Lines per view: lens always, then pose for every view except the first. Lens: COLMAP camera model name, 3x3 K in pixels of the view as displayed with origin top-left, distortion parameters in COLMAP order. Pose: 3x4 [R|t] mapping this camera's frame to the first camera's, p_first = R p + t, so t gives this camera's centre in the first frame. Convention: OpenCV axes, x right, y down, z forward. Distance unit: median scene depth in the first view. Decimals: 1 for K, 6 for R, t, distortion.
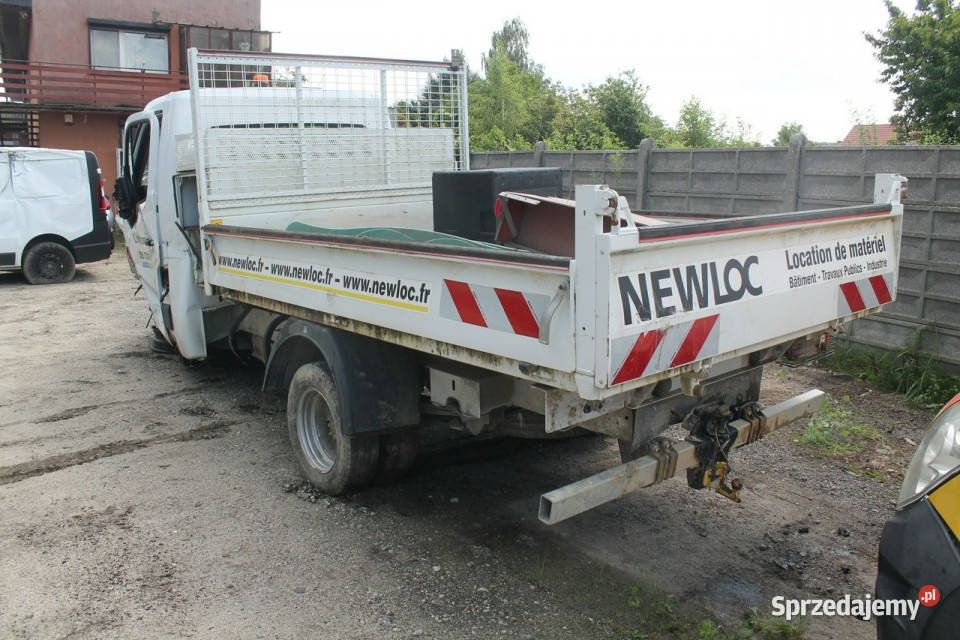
lens RADIAL K [[781.7, 0, 480.0], [0, 781.7, 320.0], [0, 0, 1]] dist [-0.191695, 0.197676]
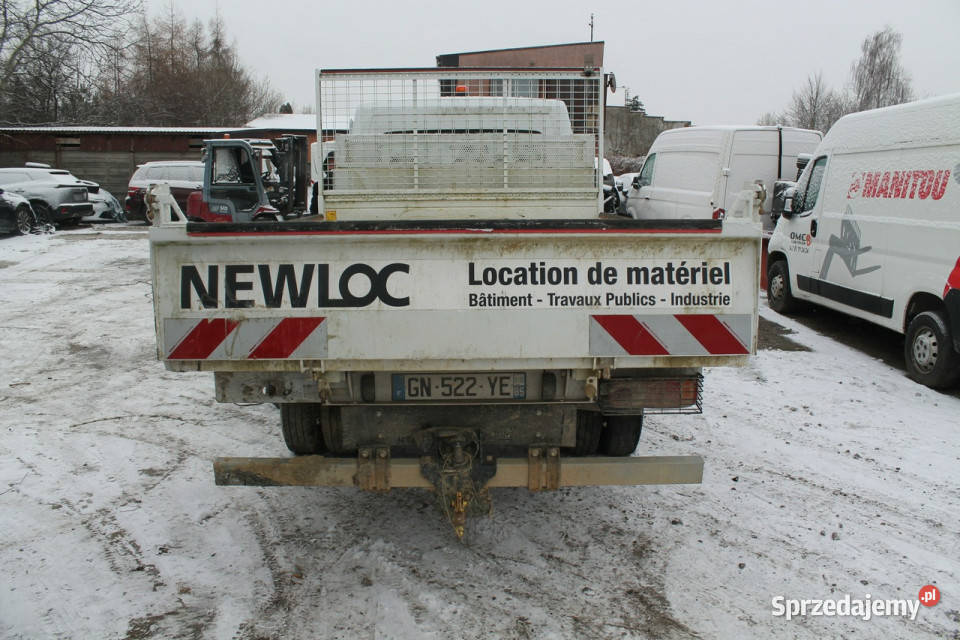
lens RADIAL K [[781.7, 0, 480.0], [0, 781.7, 320.0], [0, 0, 1]] dist [-0.191695, 0.197676]
pose [[0.798769, 0.128592, -0.587735, 0.875858], [-0.135240, 0.990268, 0.032863, -0.053029], [0.586241, 0.053235, 0.808386, 0.264294]]
